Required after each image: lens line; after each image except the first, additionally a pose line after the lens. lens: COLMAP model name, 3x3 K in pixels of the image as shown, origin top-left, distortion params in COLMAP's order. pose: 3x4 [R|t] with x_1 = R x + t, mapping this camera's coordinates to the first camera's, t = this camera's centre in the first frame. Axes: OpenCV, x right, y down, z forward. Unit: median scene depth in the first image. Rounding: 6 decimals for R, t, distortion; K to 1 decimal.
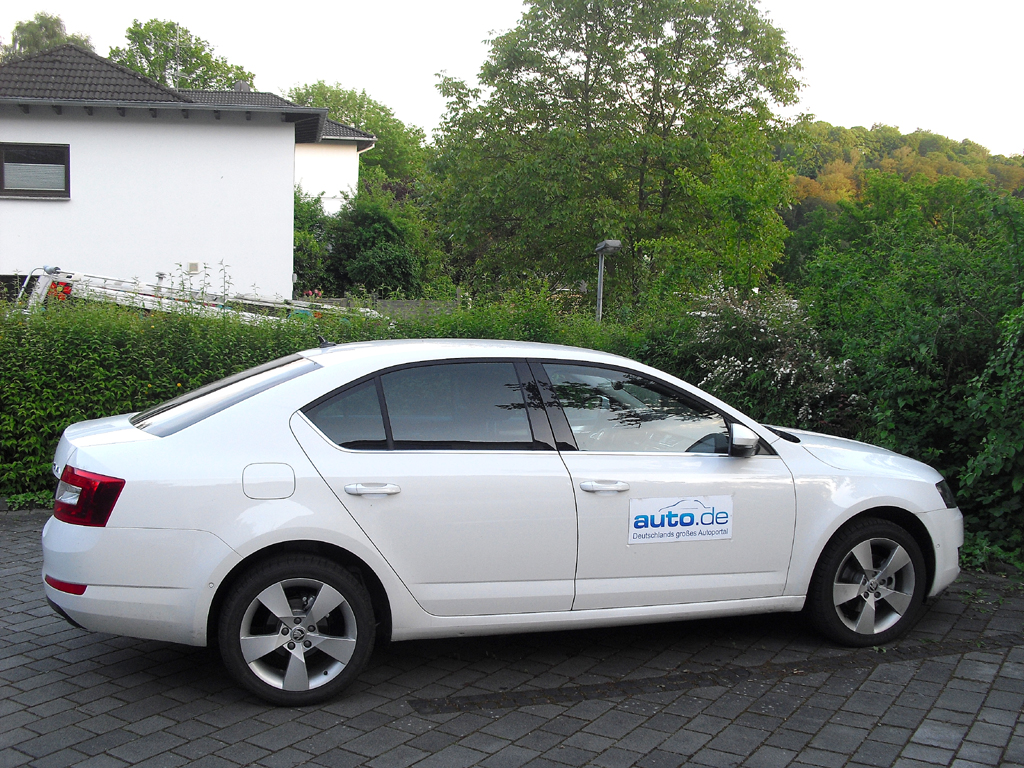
lens RADIAL K [[1086.3, 0, 512.0], [0, 1086.3, 384.0], [0, 0, 1]] dist [-0.241455, 0.266909]
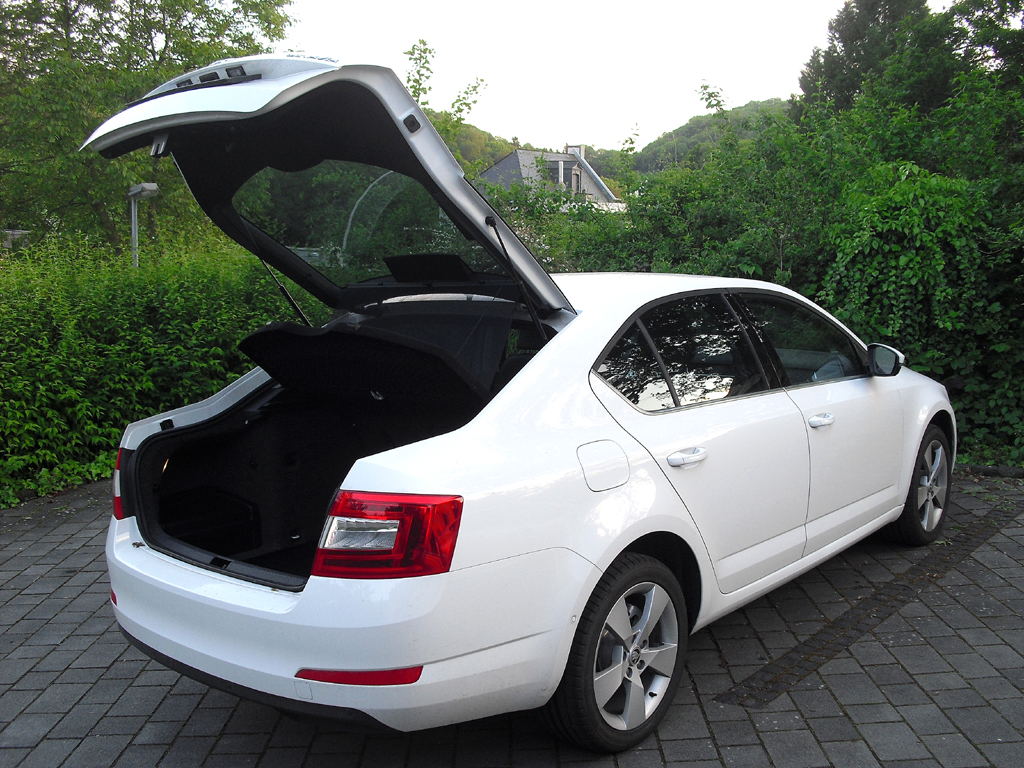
lens RADIAL K [[1086.3, 0, 512.0], [0, 1086.3, 384.0], [0, 0, 1]] dist [-0.241455, 0.266909]
pose [[0.831648, -0.103485, 0.545575, -0.678158], [0.076668, 0.994471, 0.071762, -0.024680], [-0.549985, -0.017853, 0.834984, 0.400156]]
